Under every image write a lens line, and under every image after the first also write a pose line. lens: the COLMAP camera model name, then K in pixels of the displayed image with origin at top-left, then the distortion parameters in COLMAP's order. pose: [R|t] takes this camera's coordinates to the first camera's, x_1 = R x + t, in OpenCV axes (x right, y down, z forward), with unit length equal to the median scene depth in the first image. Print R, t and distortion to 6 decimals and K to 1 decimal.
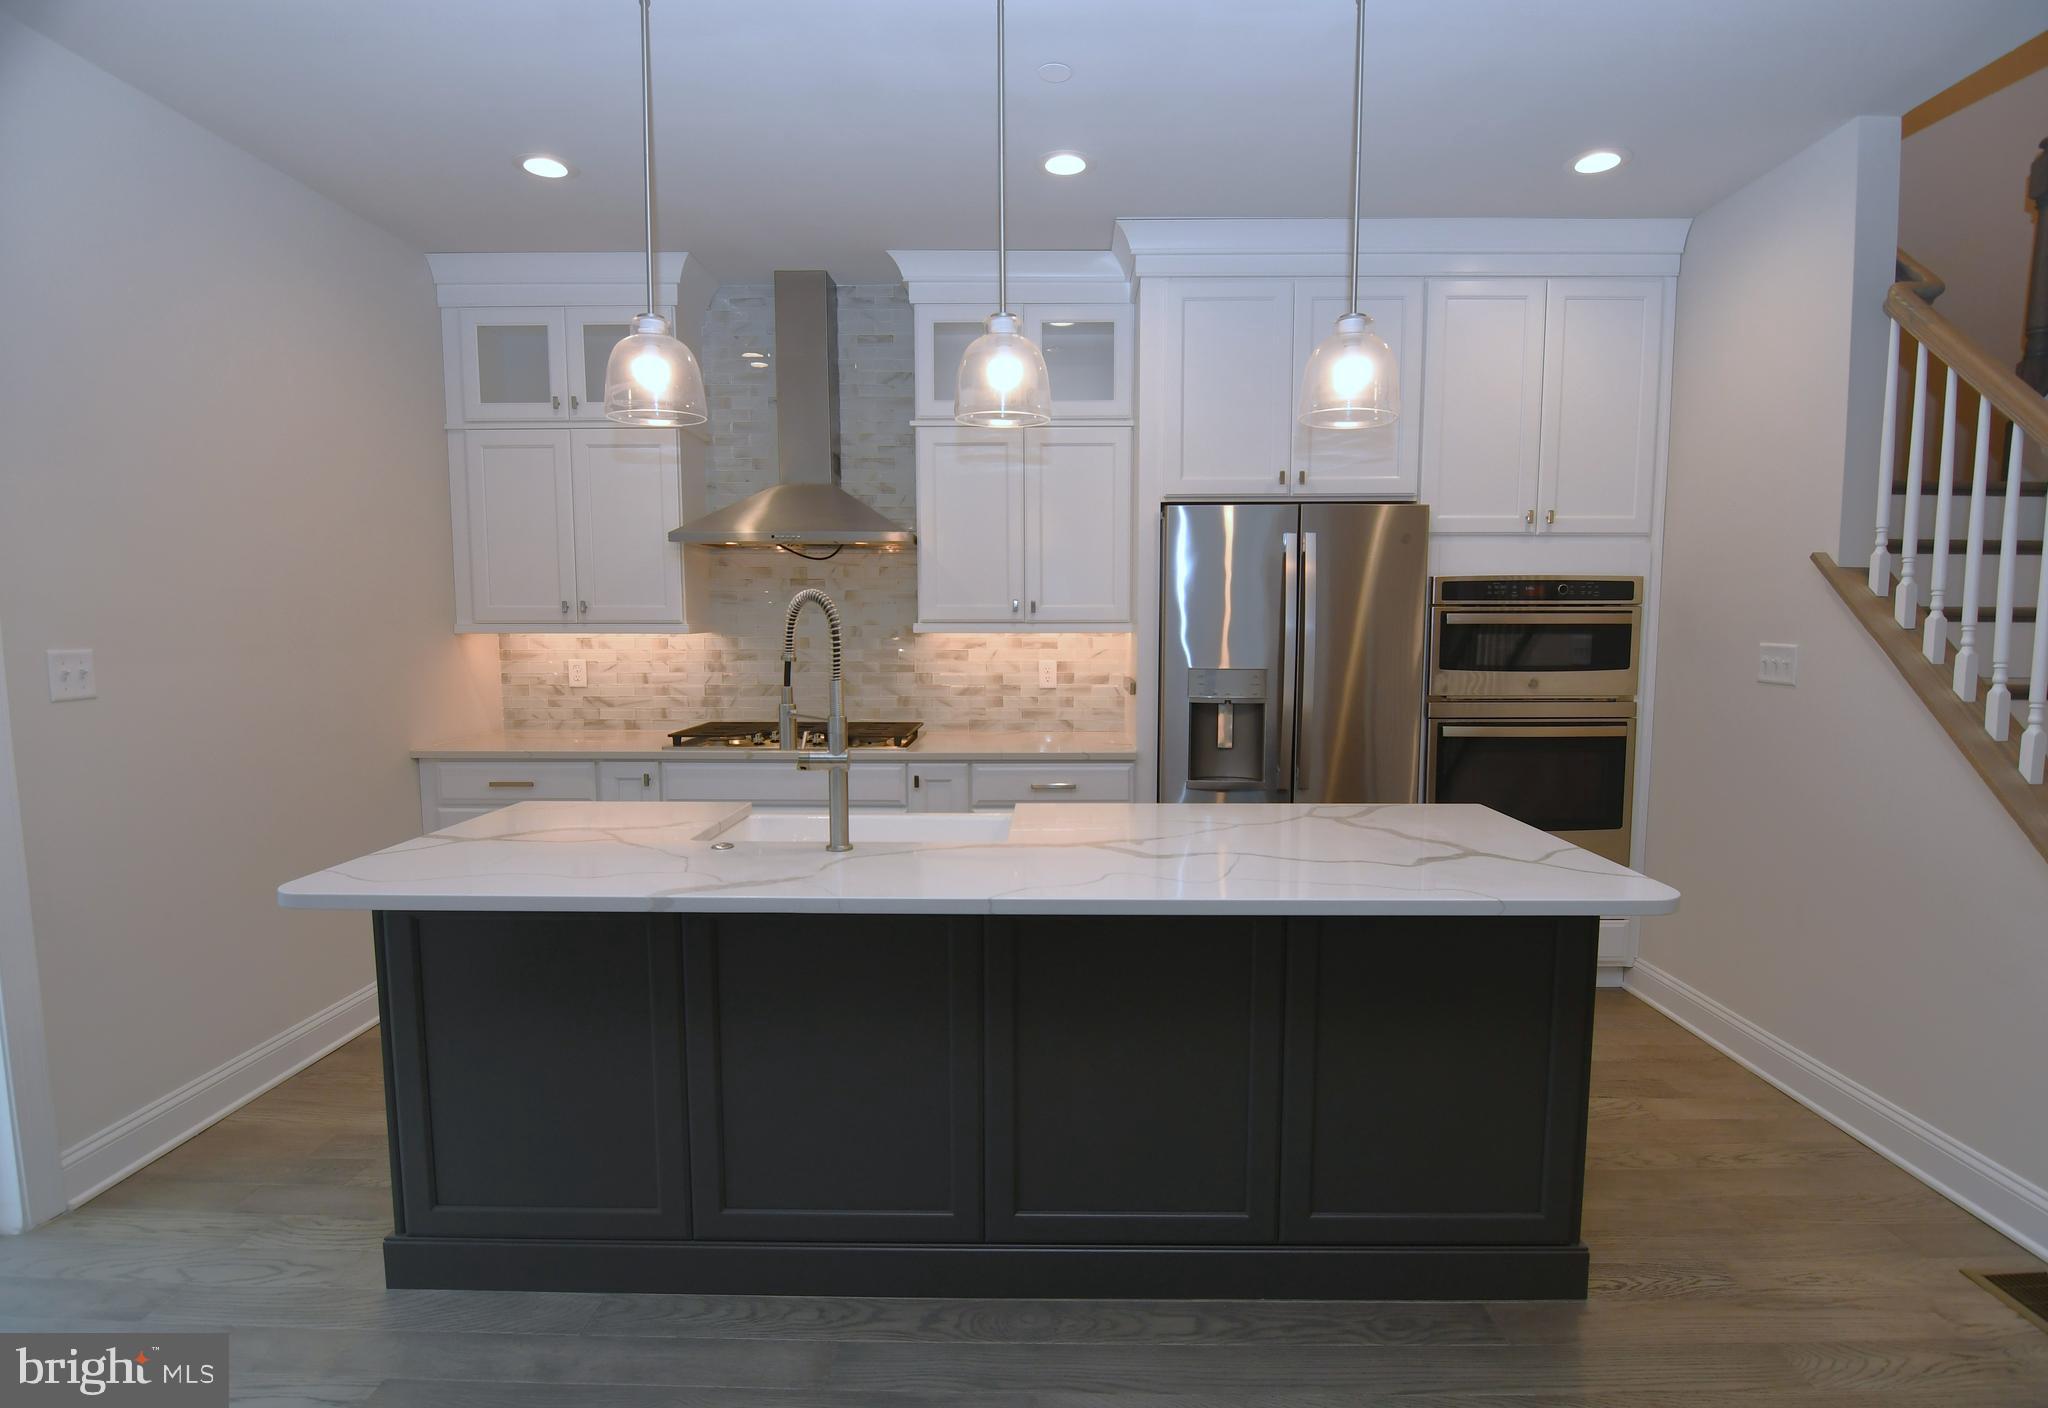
lens RADIAL K [[1014.7, 0, 1050.1], [0, 1014.7, 718.8], [0, 0, 1]] dist [-0.008530, -0.007689]
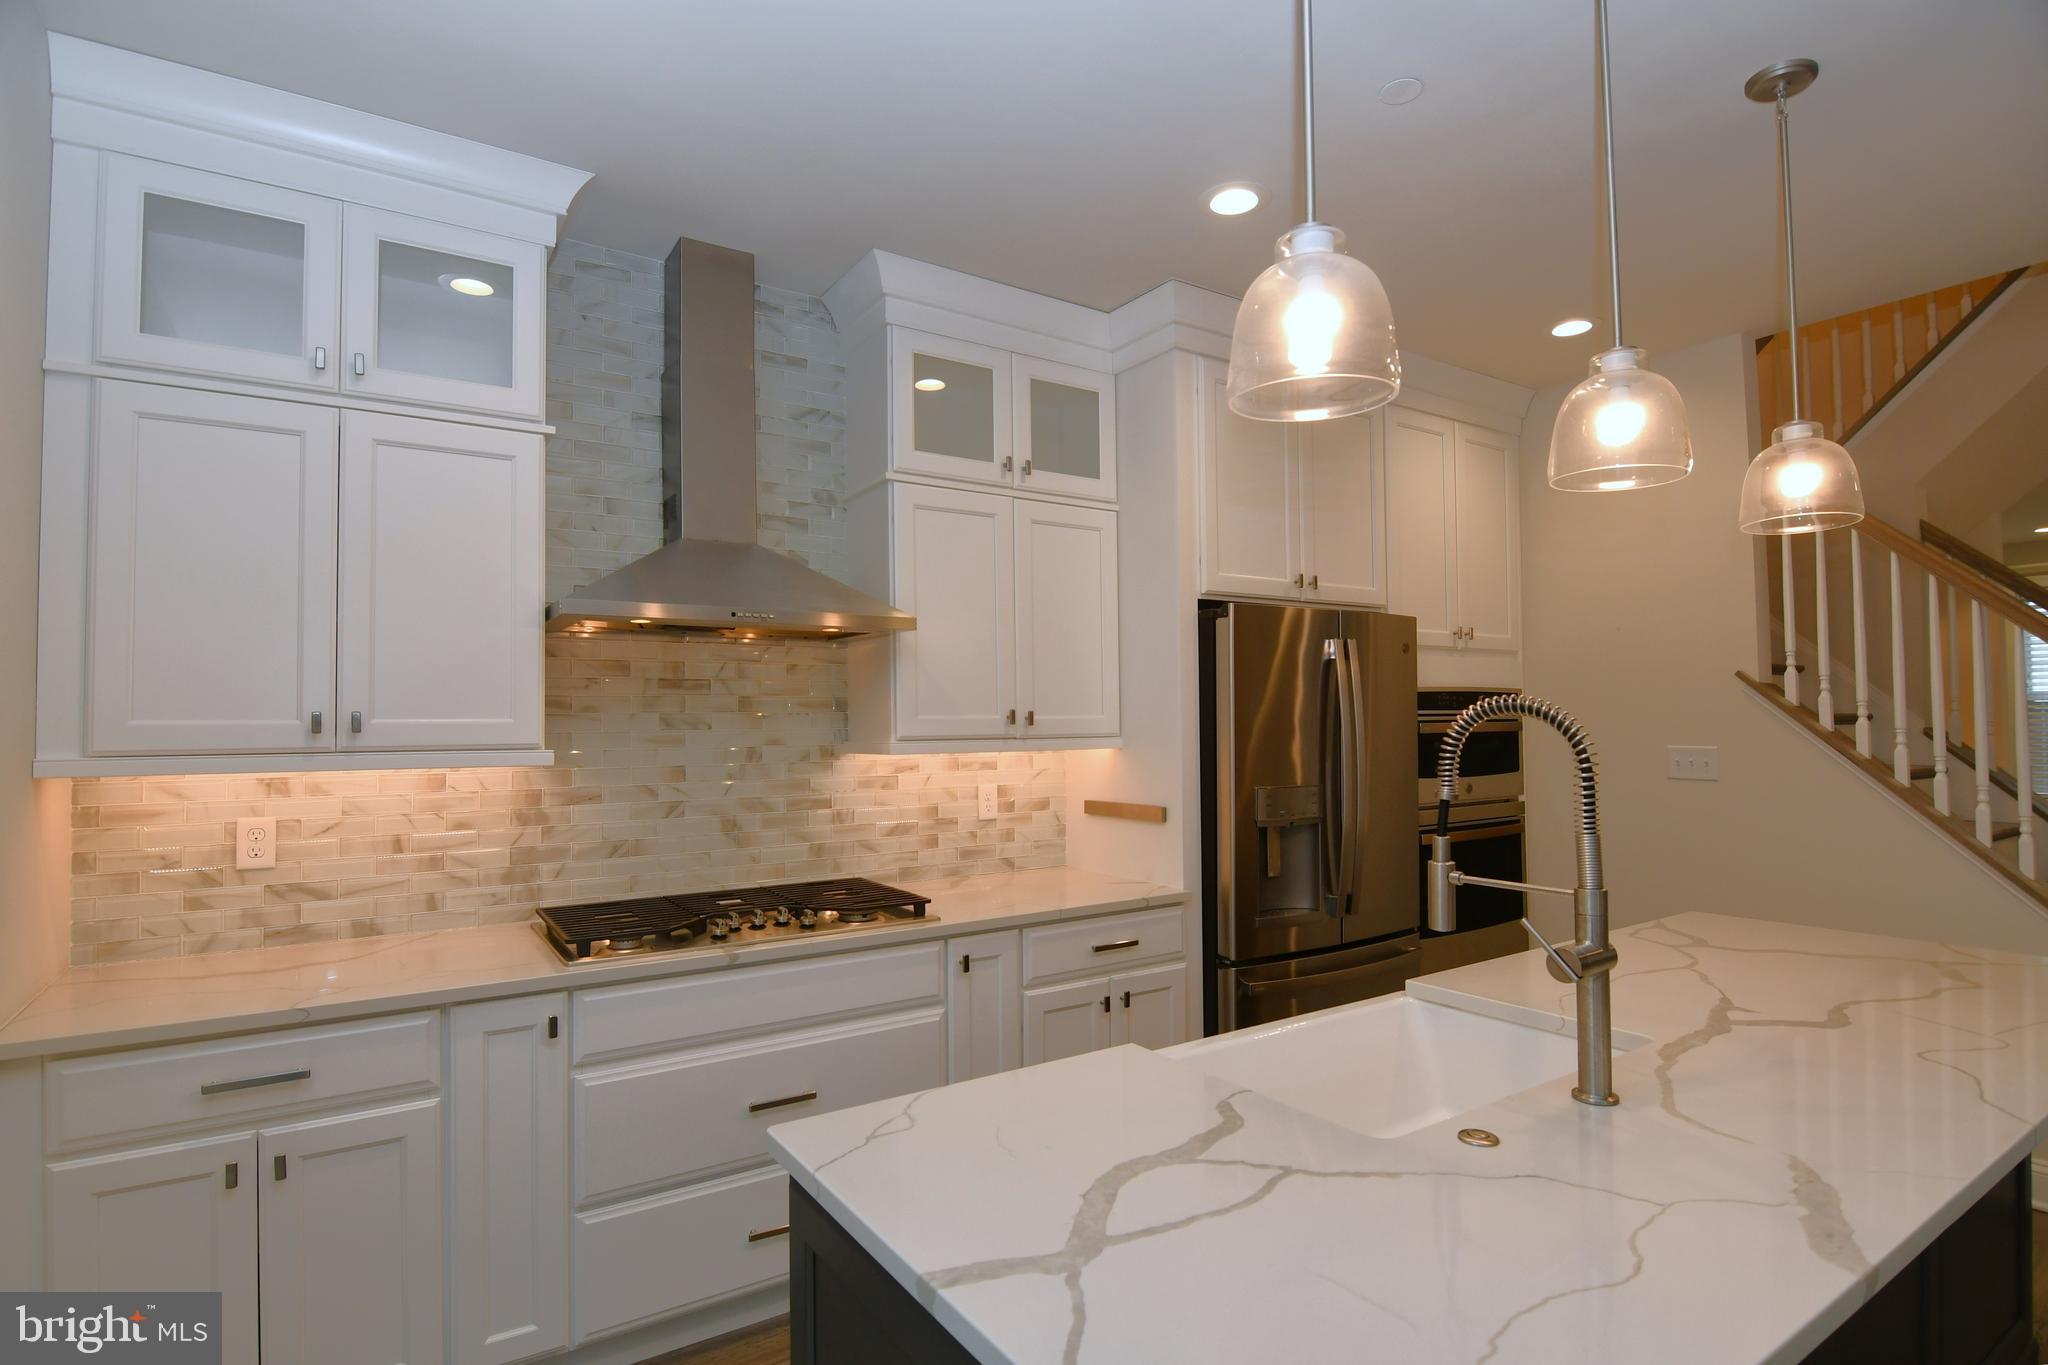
lens RADIAL K [[997.1, 0, 992.5], [0, 997.1, 699.1], [0, 0, 1]] dist [-0.014826, -0.006065]
pose [[0.832779, 0.005733, 0.553576, -0.443650], [0.063132, 0.992440, -0.105251, -0.042249], [-0.549995, 0.122599, 0.826121, 0.343040]]
